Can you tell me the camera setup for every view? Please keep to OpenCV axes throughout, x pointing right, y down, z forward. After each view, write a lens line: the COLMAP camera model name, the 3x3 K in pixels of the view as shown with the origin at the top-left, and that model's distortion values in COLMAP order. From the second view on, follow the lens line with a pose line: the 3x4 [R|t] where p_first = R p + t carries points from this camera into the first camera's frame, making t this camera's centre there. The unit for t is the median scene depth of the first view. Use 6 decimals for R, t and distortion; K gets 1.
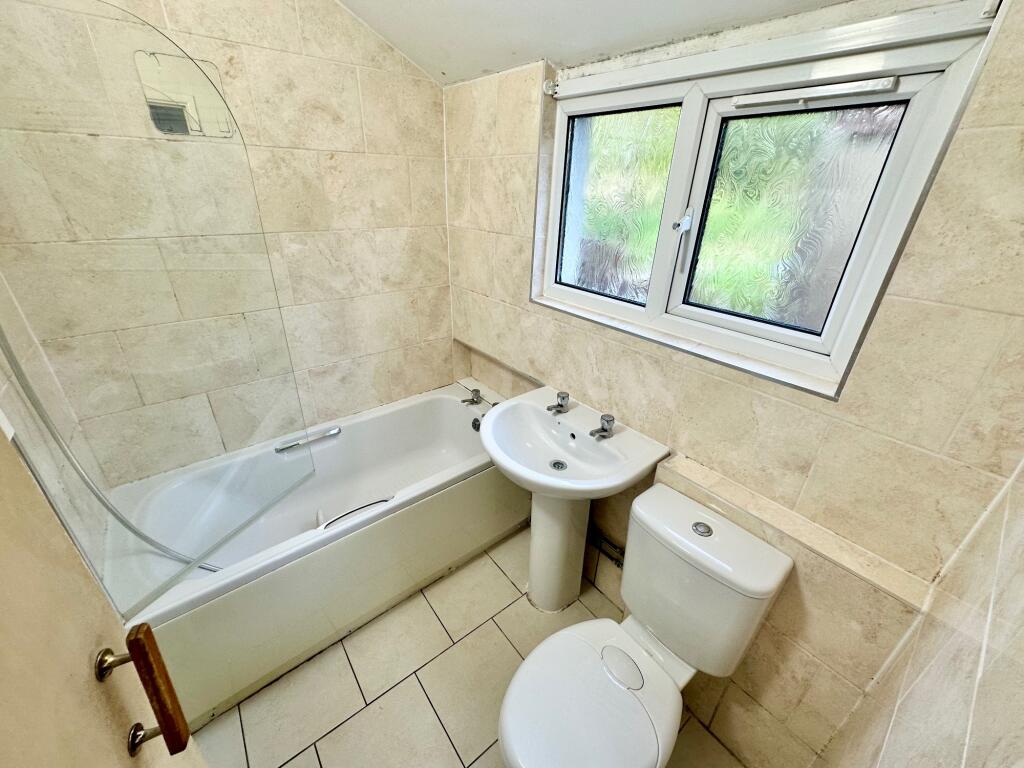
lens RADIAL K [[409.4, 0, 508.7], [0, 409.4, 382.2], [0, 0, 1]] dist [-0.001207, 0.000580]
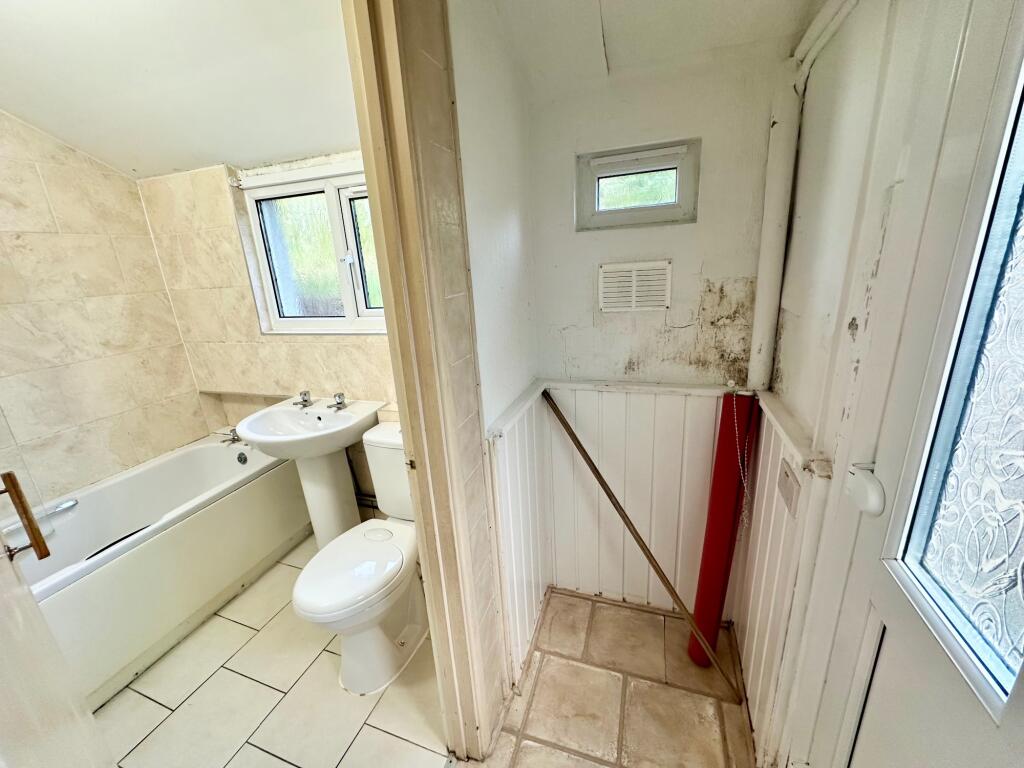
lens RADIAL K [[409.4, 0, 508.7], [0, 409.4, 382.2], [0, 0, 1]] dist [-0.001207, 0.000580]
pose [[0.847060, -0.224190, 0.481900, 0.052995], [0.302233, 0.948999, -0.089755, 0.272277], [-0.437201, 0.221674, 0.871617, -0.382448]]
